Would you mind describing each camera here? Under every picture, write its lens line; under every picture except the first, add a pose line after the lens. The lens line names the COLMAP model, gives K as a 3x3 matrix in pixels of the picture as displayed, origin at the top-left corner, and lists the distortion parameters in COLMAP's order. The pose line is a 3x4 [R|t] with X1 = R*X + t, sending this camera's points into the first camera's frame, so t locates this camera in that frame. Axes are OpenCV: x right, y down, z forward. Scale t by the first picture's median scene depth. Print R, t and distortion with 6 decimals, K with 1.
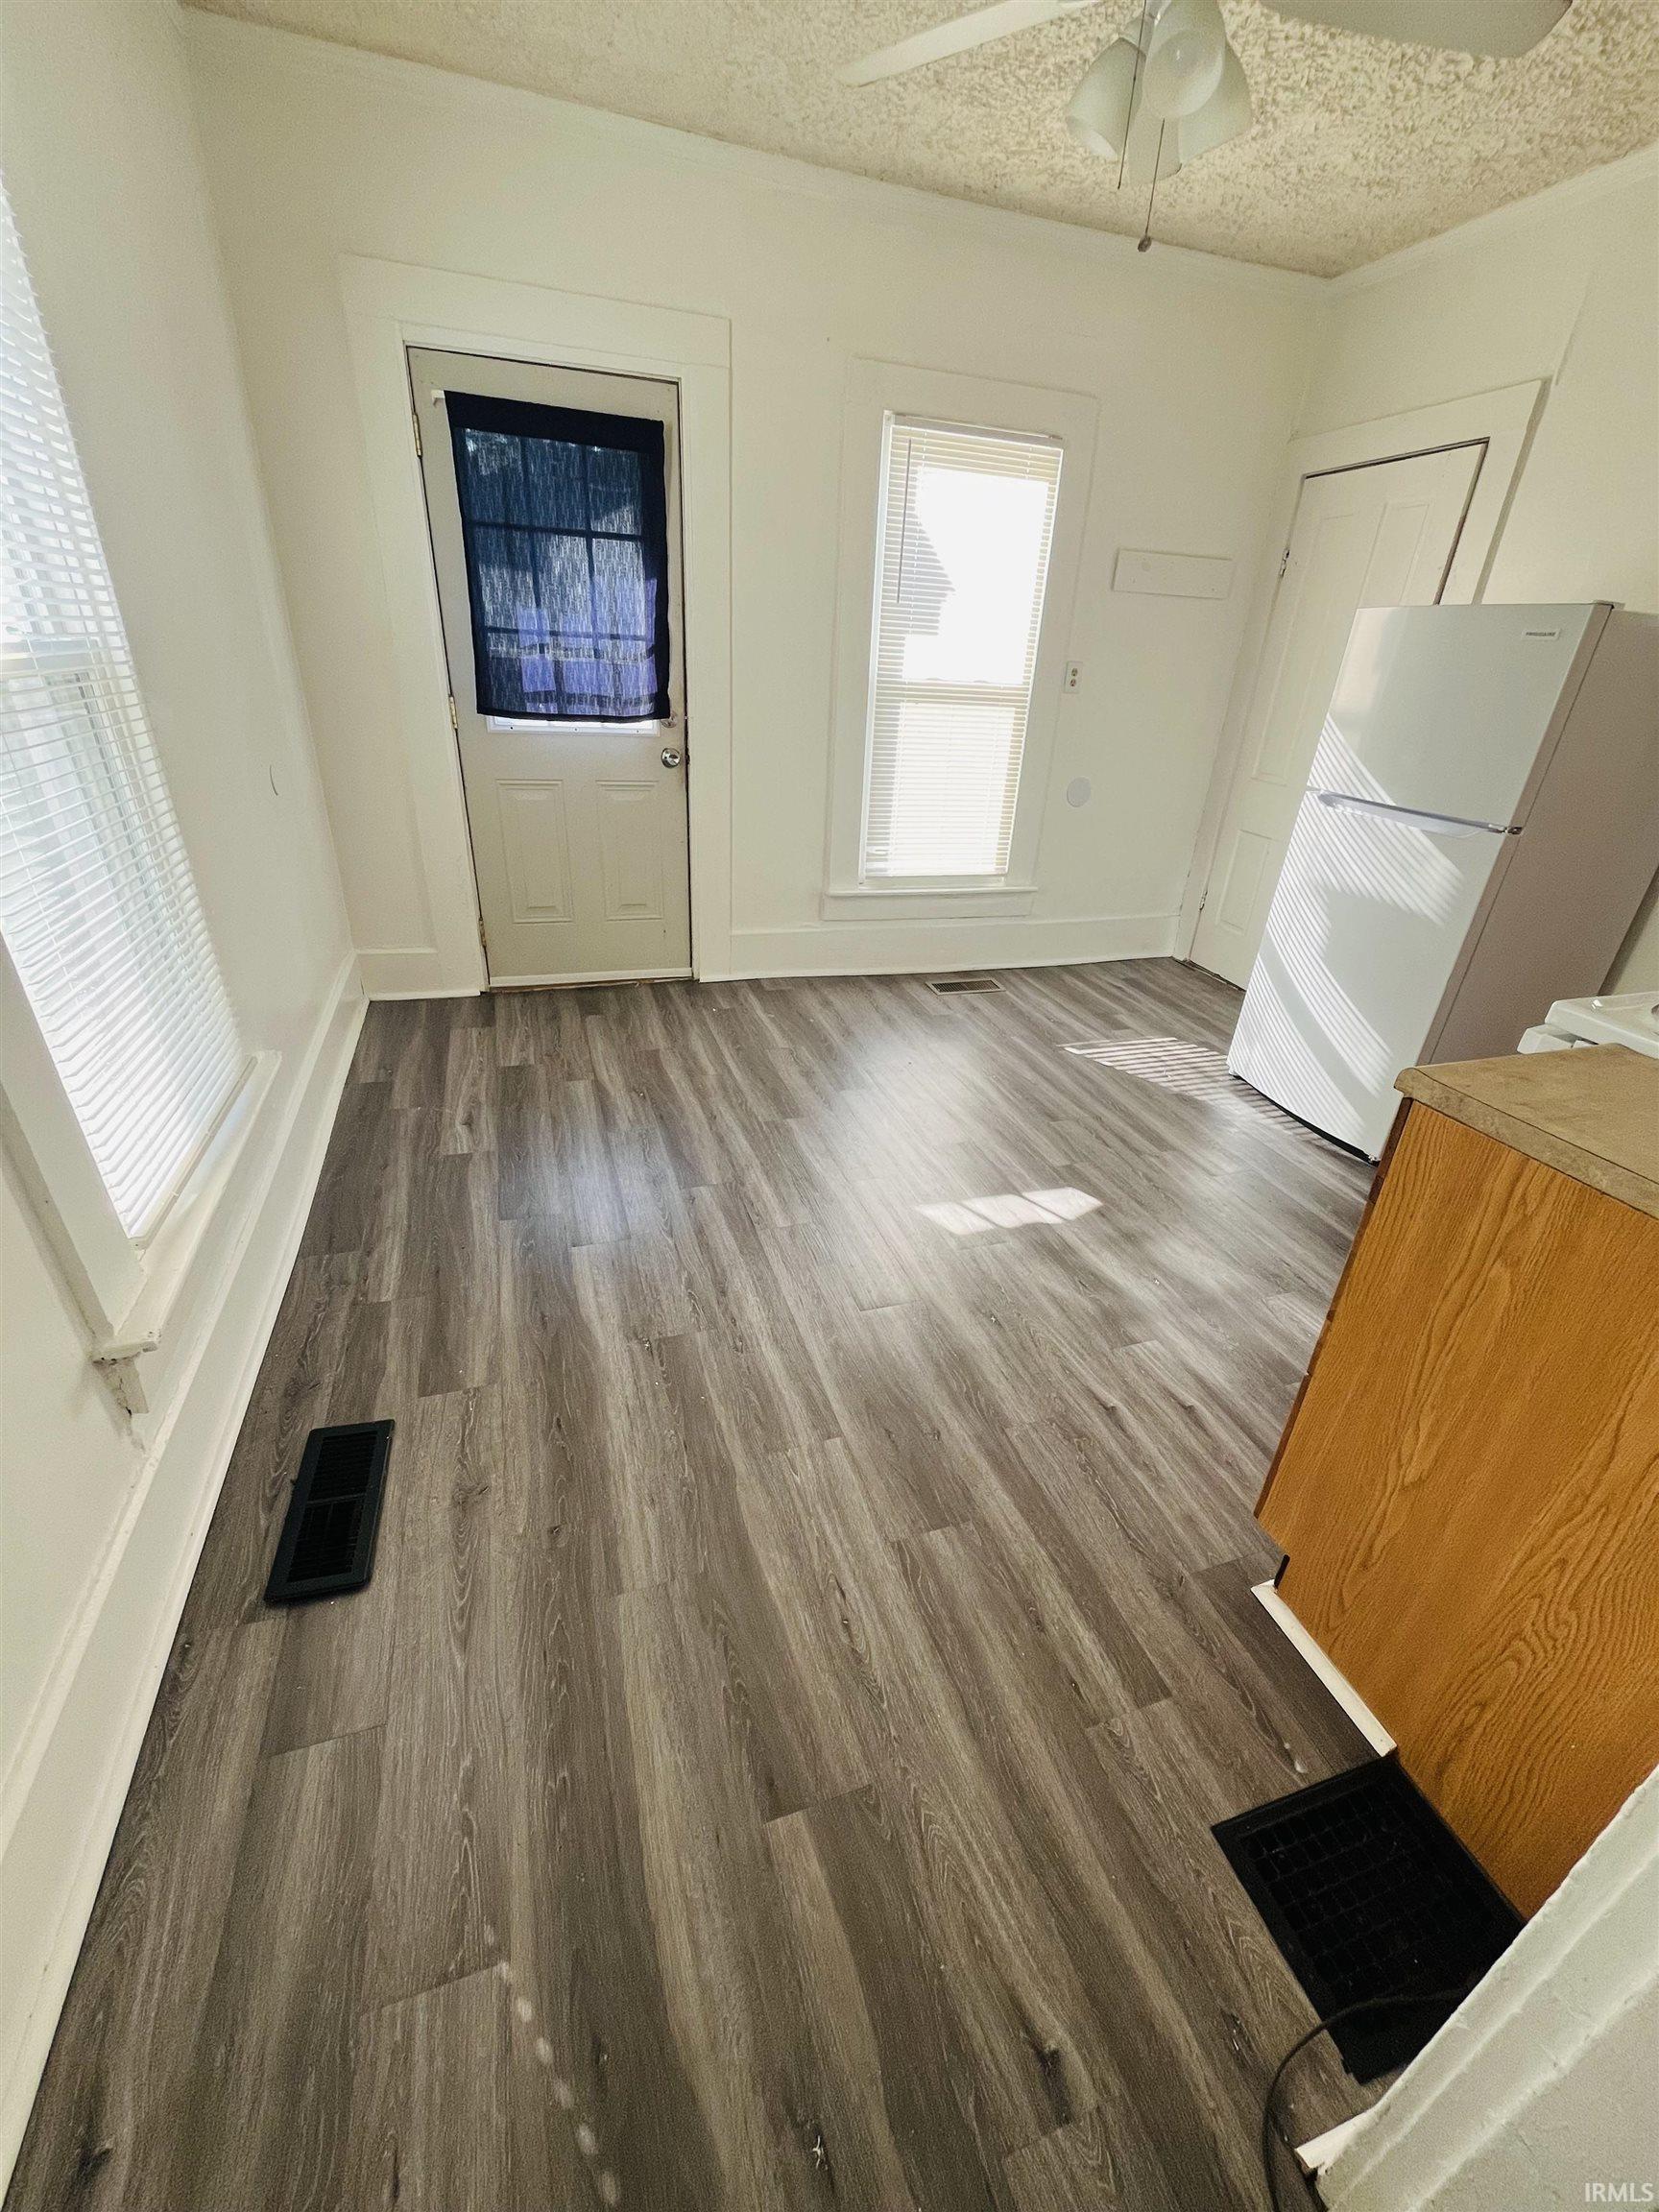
lens RADIAL K [[896.8, 0, 837.1], [0, 896.8, 1111.1], [0, 0, 1]] dist [-0.003735, -0.001721]
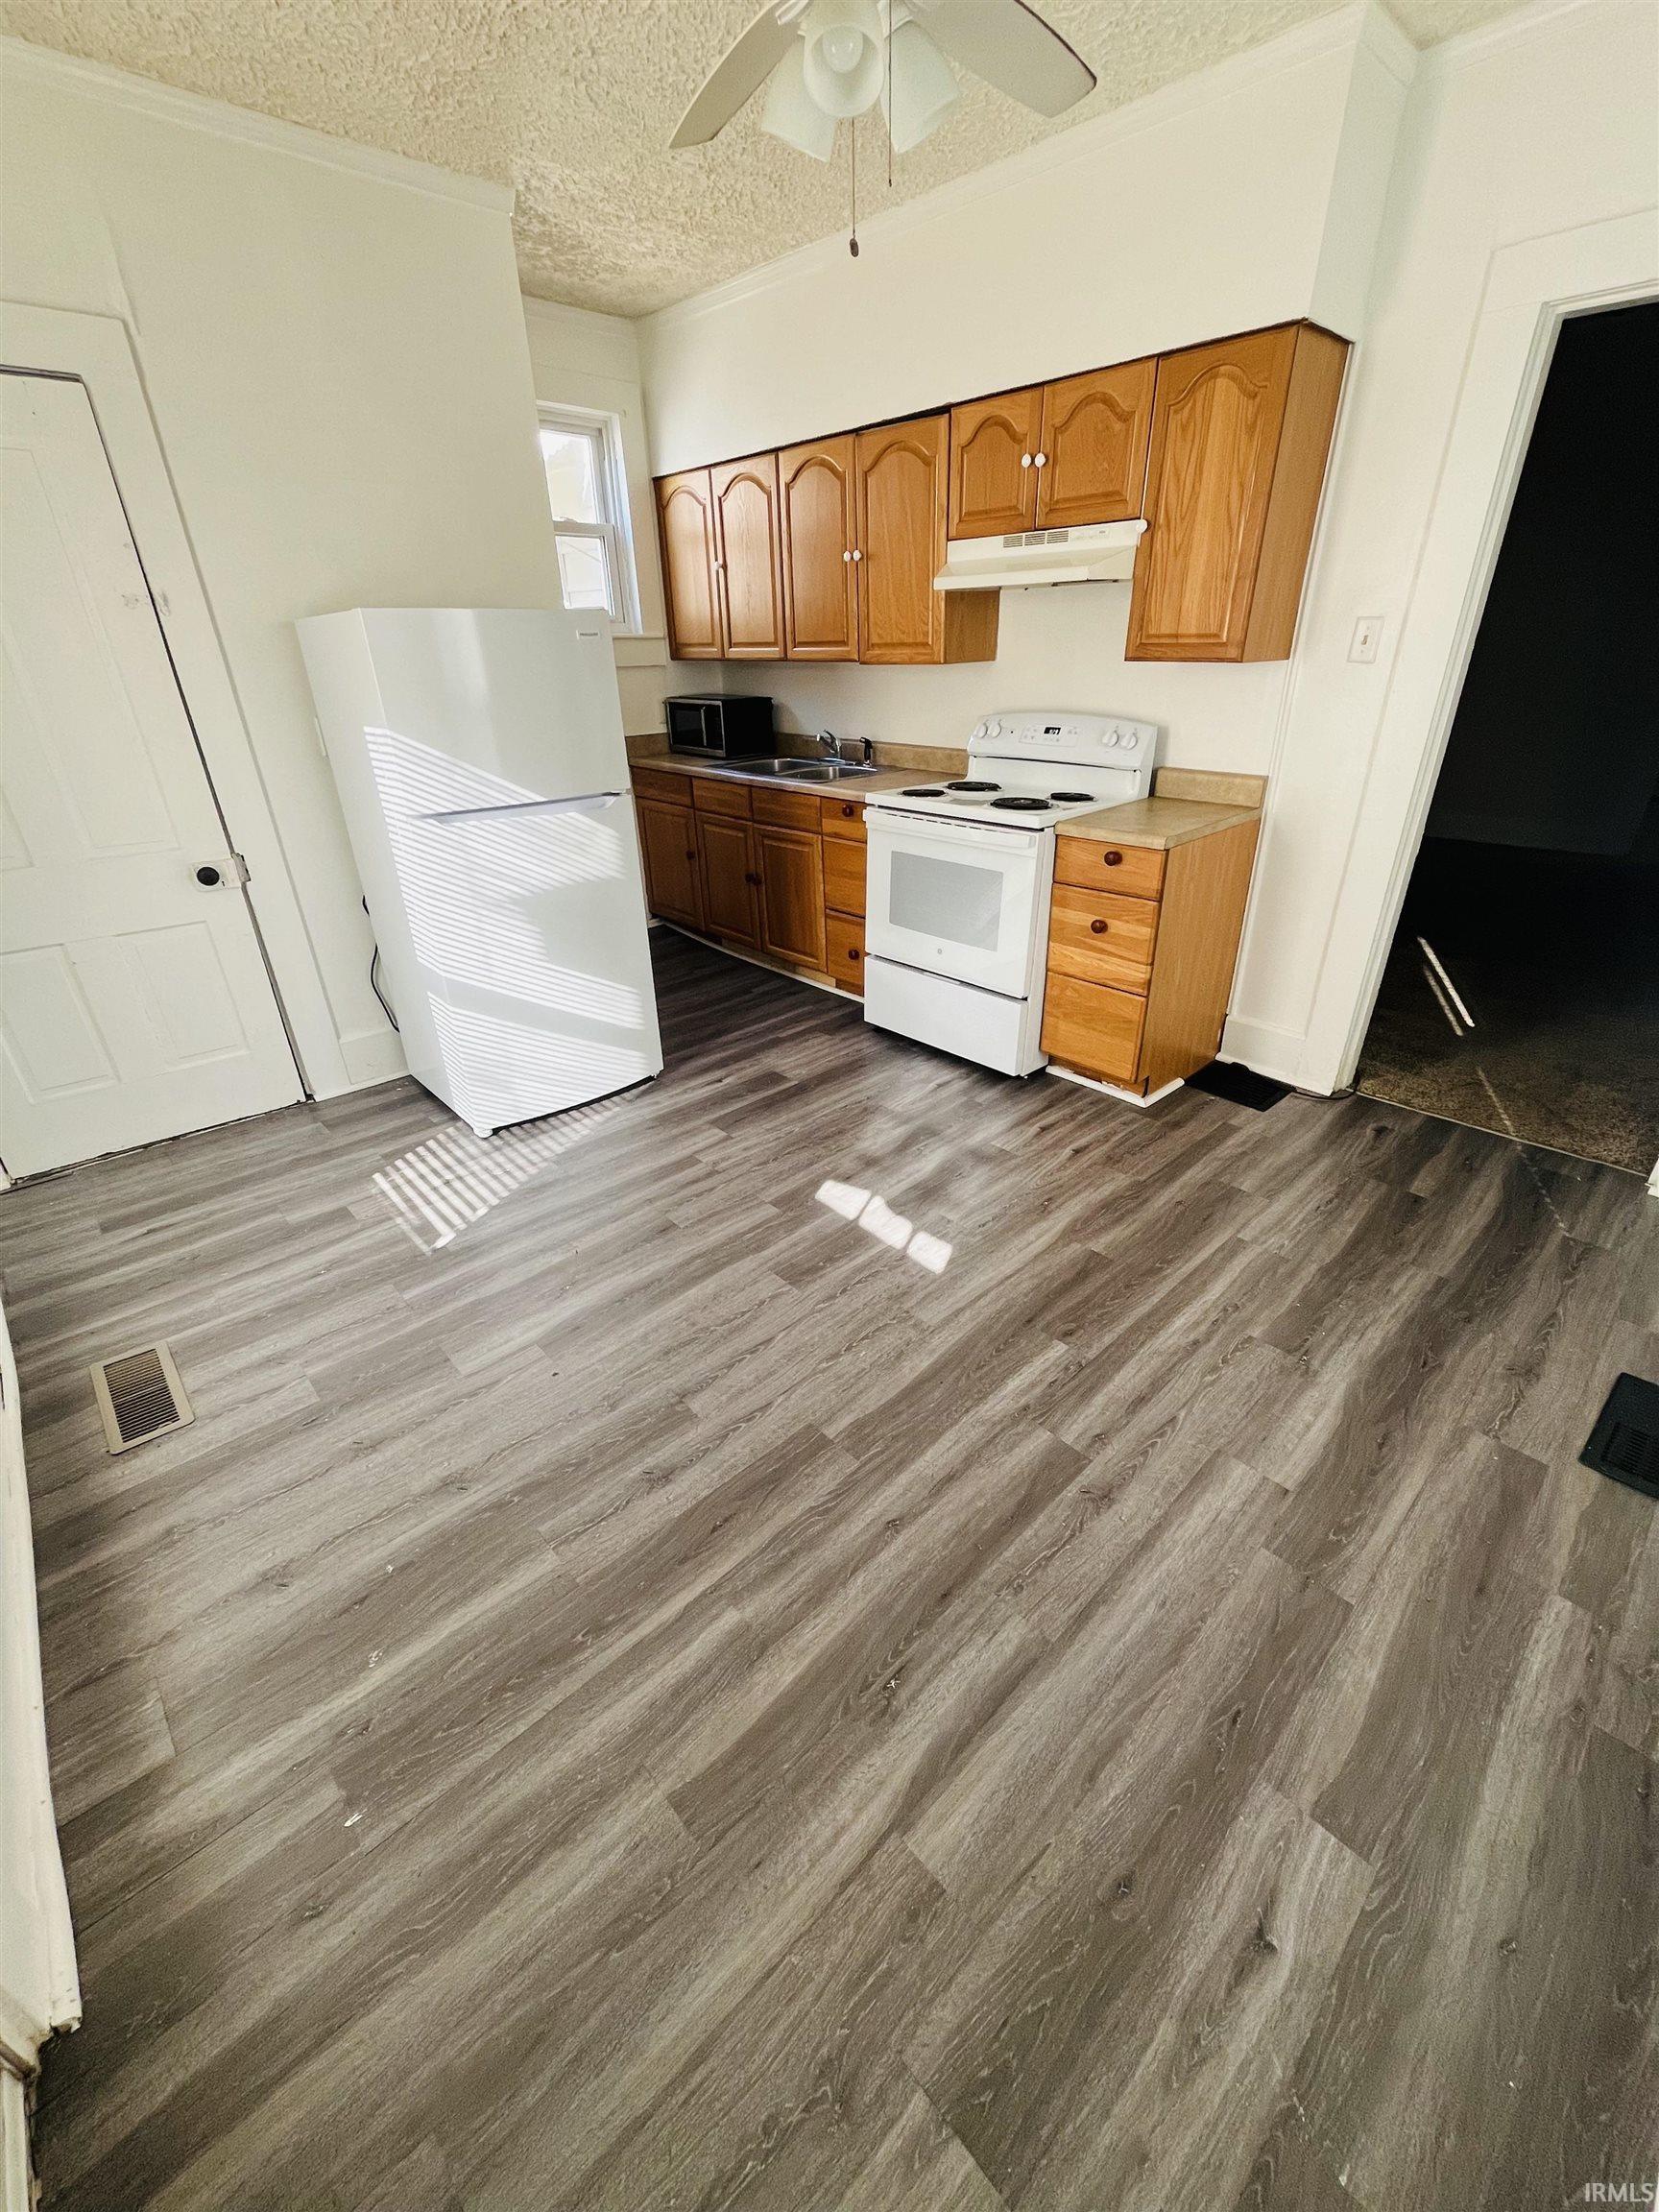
lens RADIAL K [[896.8, 0, 836.1], [0, 896.8, 1107.7], [0, 0, 1]] dist [-0.003735, -0.001721]
pose [[-0.419386, -0.458306, 0.783627, -0.468754], [0.412795, 0.672528, 0.614252, -0.562747], [-0.808527, 0.581086, -0.092862, 0.962125]]
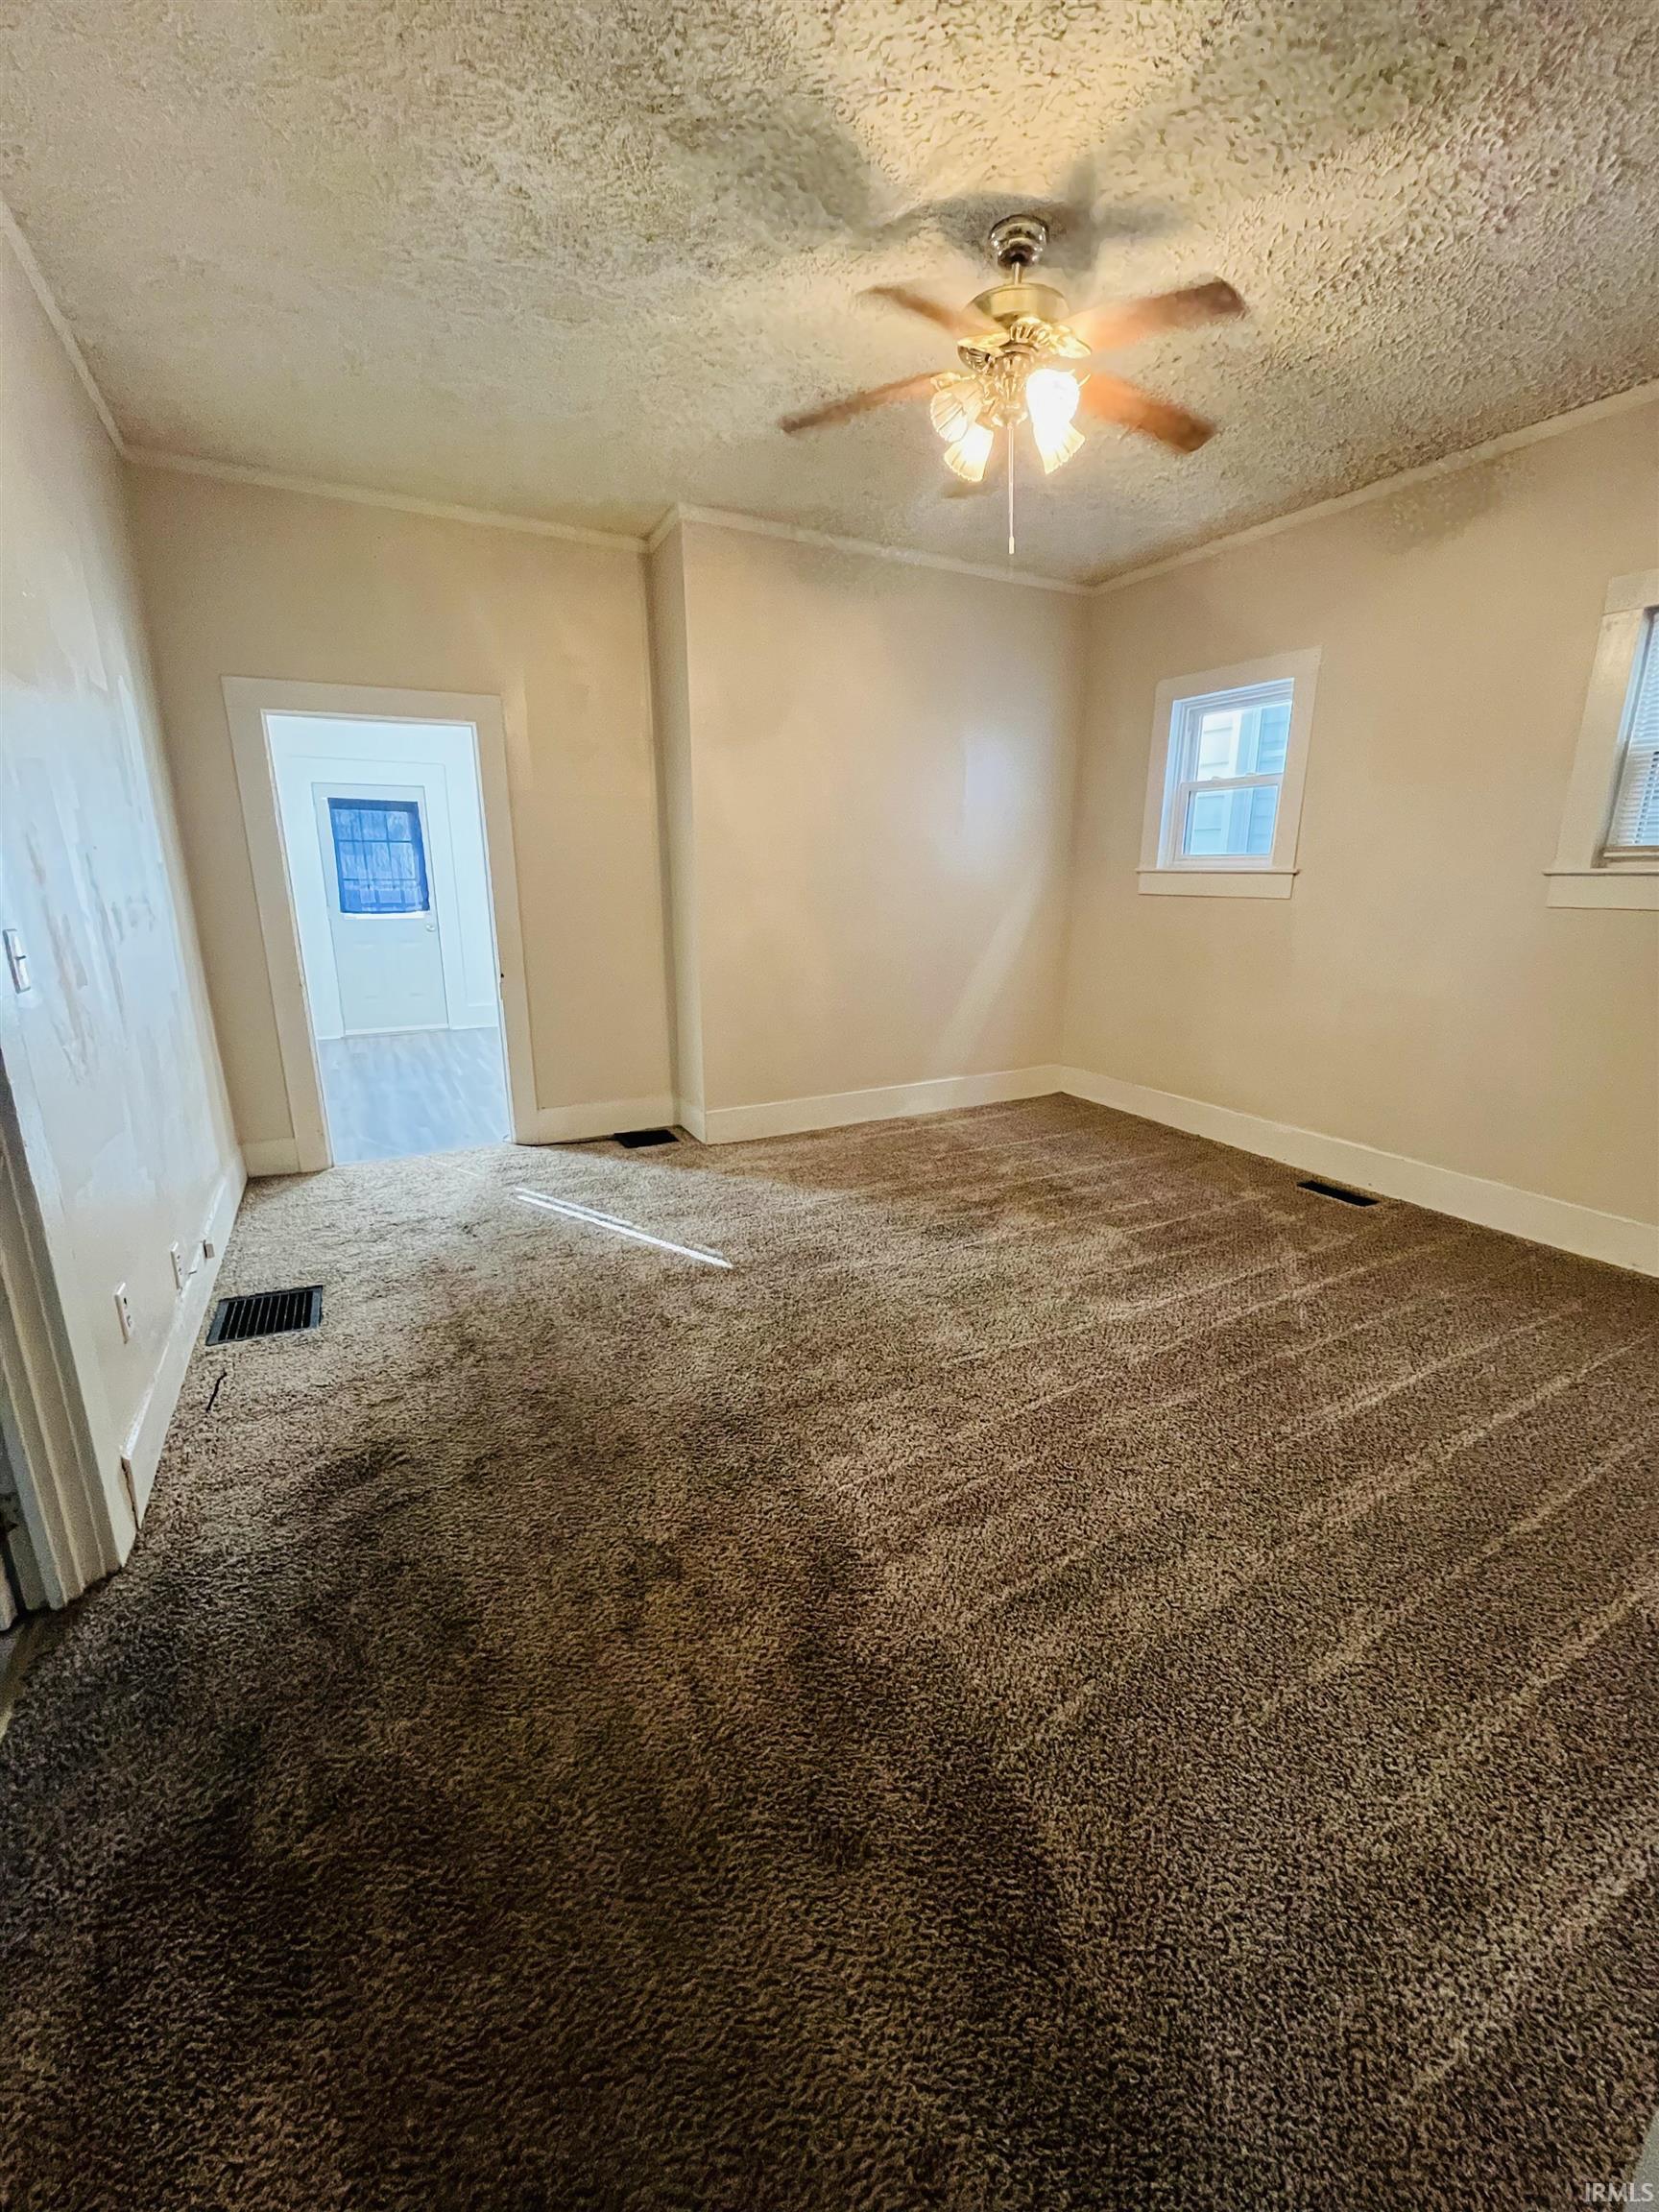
lens RADIAL K [[896.8, 0, 827.4], [0, 896.8, 1098.9], [0, 0, 1]] dist [-0.003735, -0.001721]
pose [[0.979293, -0.093586, 0.179517, 0.433716], [0.127896, 0.973368, -0.190256, 0.728184], [-0.156930, 0.209276, 0.965182, -1.550009]]
